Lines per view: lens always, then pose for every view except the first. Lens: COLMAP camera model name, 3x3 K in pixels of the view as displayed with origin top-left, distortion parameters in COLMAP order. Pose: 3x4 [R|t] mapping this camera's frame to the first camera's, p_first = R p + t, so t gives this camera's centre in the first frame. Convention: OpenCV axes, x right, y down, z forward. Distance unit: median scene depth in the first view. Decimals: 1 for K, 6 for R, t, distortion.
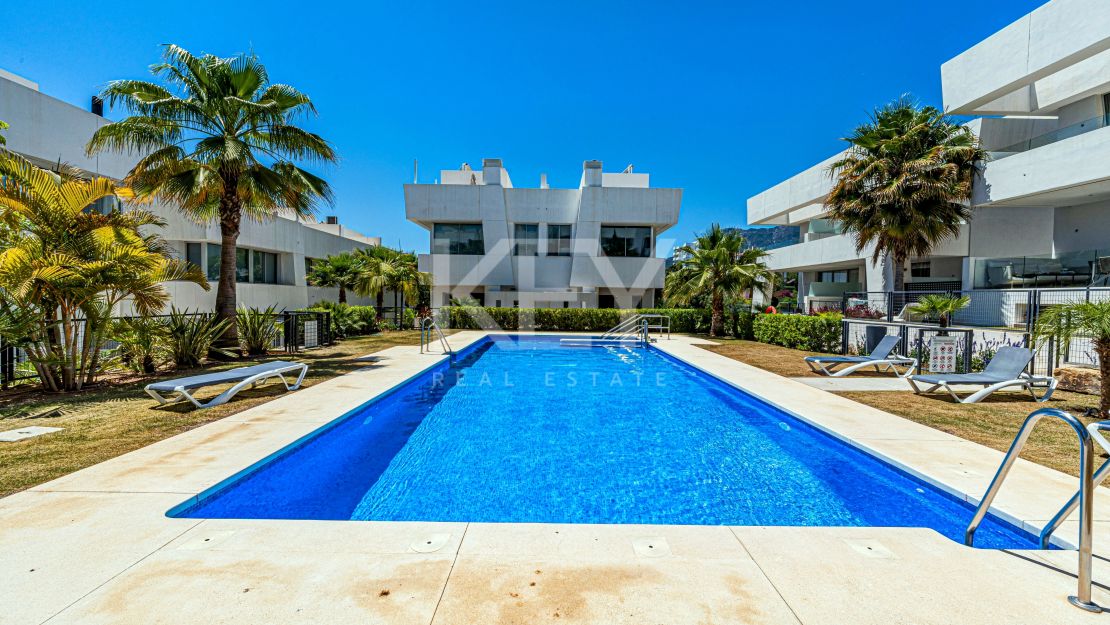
lens RADIAL K [[444.9, 0, 557.3], [0, 444.9, 309.9], [0, 0, 1]] dist [-0.003252, -0.000956]
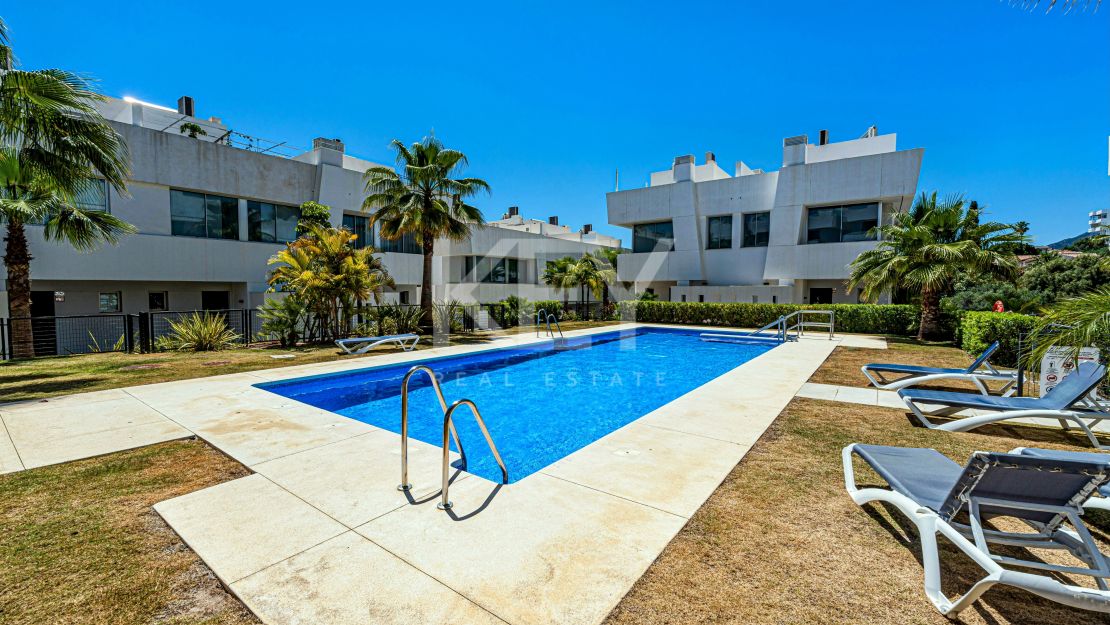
lens RADIAL K [[444.9, 0, 557.2], [0, 444.9, 315.1], [0, 0, 1]] dist [-0.003252, -0.000956]
pose [[0.800310, 0.022066, -0.599180, 0.240640], [-0.009317, 0.999660, 0.024371, 0.002213], [0.599514, -0.013922, 0.800243, 0.009385]]
